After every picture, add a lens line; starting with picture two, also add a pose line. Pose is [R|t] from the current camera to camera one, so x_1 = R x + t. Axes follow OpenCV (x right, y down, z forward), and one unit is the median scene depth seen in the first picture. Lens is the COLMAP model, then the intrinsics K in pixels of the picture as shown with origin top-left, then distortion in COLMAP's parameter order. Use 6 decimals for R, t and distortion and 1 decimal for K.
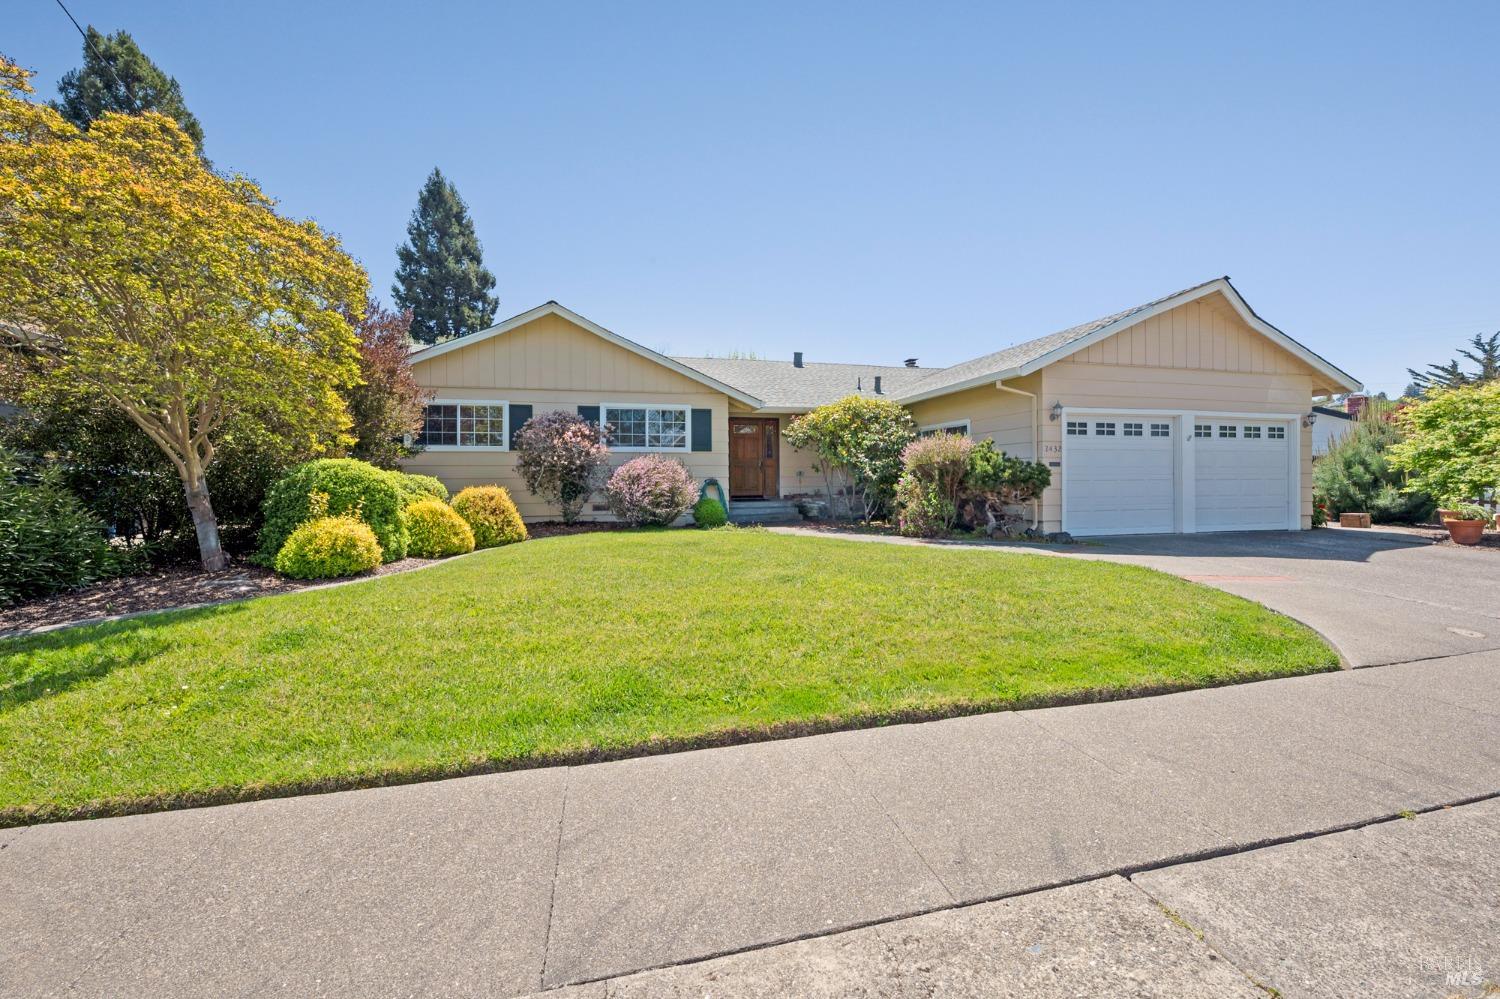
lens RADIAL K [[604.5, 0, 769.8], [0, 604.5, 497.9], [0, 0, 1]] dist [-0.004259, -0.000226]
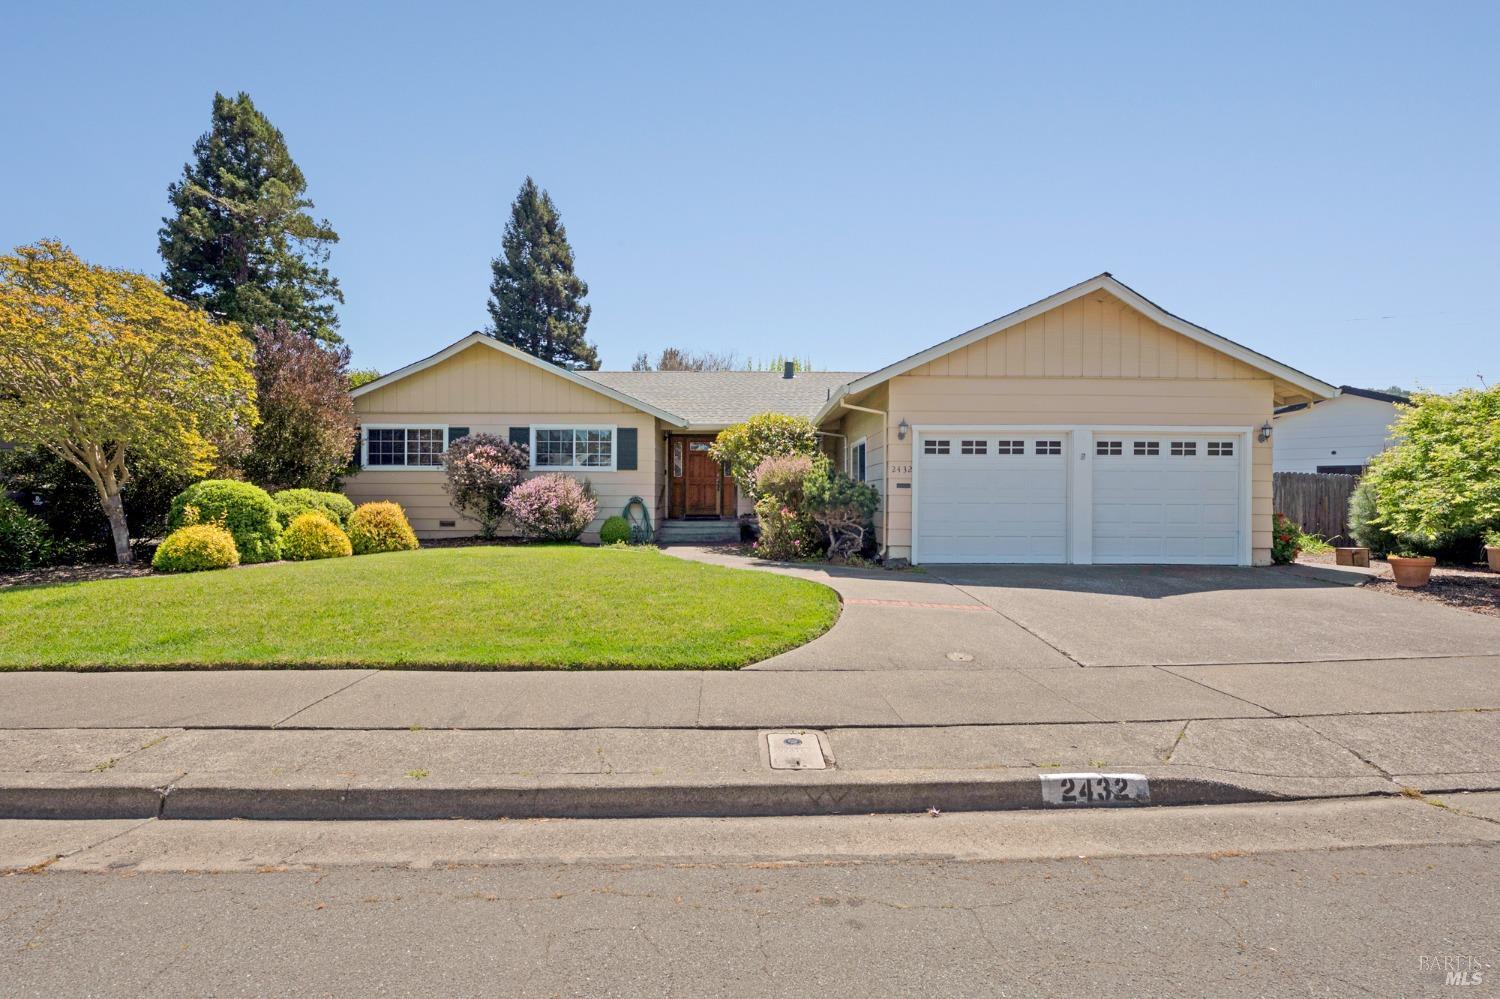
lens RADIAL K [[694.5, 0, 749.9], [0, 694.5, 523.6], [0, 0, 1]] dist [-0.002257, -0.000287]
pose [[0.970657, 0.018356, -0.239767, 0.407293], [-0.016167, 0.999808, 0.011095, -0.003945], [0.239924, -0.006893, 0.970767, -0.087776]]
